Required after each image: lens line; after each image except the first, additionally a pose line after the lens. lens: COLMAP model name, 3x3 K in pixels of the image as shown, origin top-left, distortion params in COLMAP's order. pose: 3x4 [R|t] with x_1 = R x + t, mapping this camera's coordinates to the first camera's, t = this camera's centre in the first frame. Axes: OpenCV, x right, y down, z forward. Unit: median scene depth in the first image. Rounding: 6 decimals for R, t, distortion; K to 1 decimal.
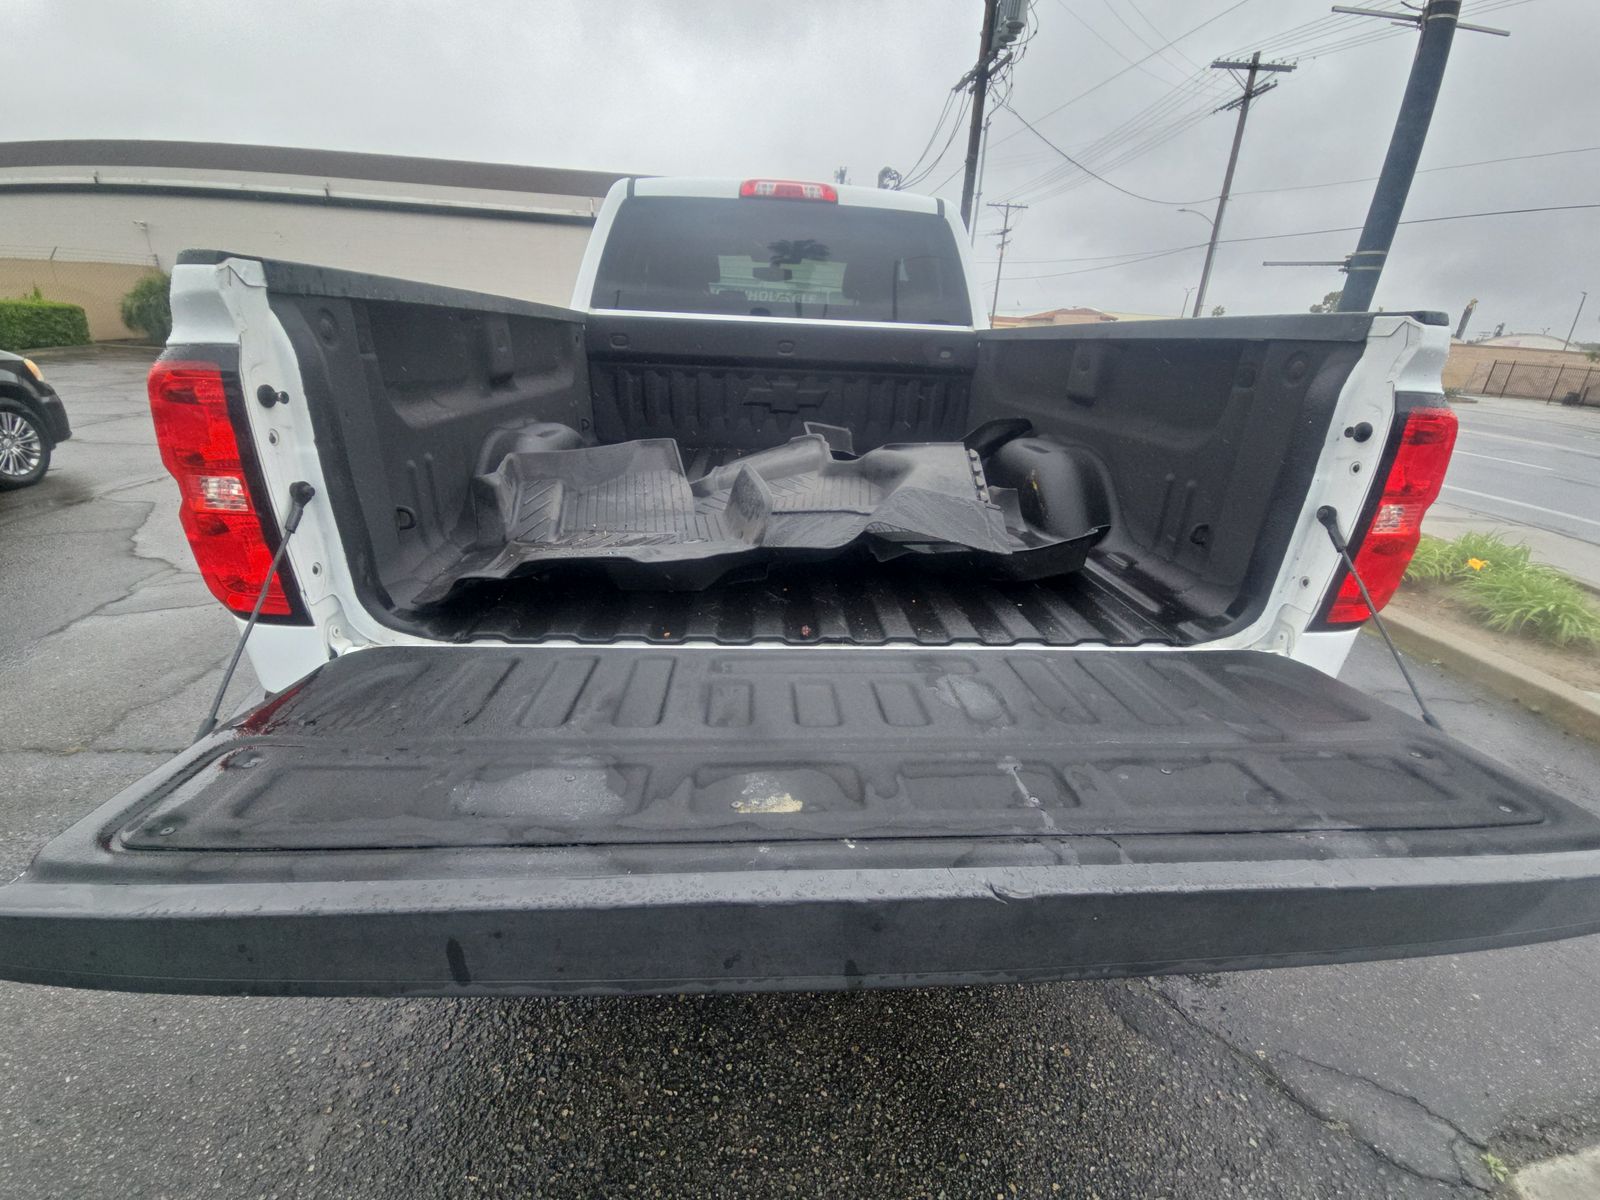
lens RADIAL K [[650.9, 0, 804.9], [0, 650.9, 606.9], [0, 0, 1]] dist [0.044791, -0.026015]
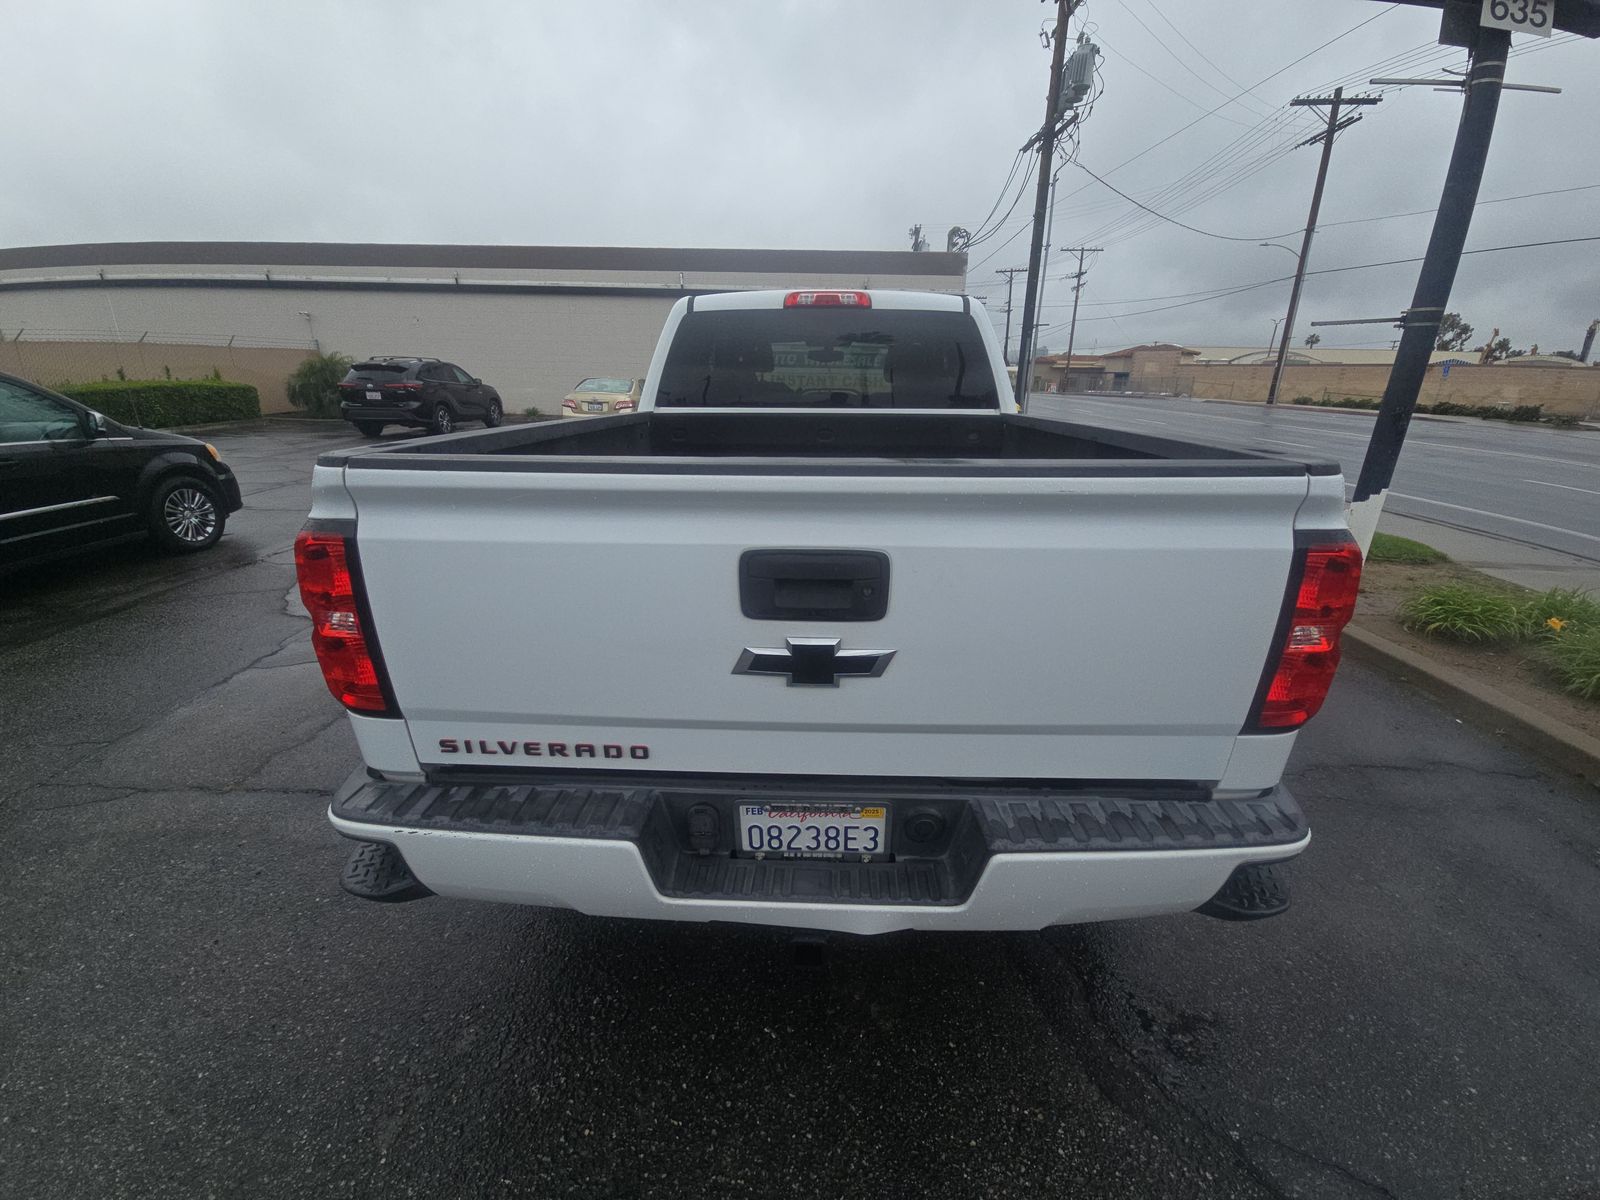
lens RADIAL K [[635.5, 0, 812.3], [0, 635.5, 605.1], [0, 0, 1]] dist [0.051037, -0.027803]
pose [[0.993737, 0.000279, -0.111748, 0.143446], [-0.006463, 0.998466, -0.054982, -0.094575], [0.111561, 0.055359, 0.992214, -0.130078]]
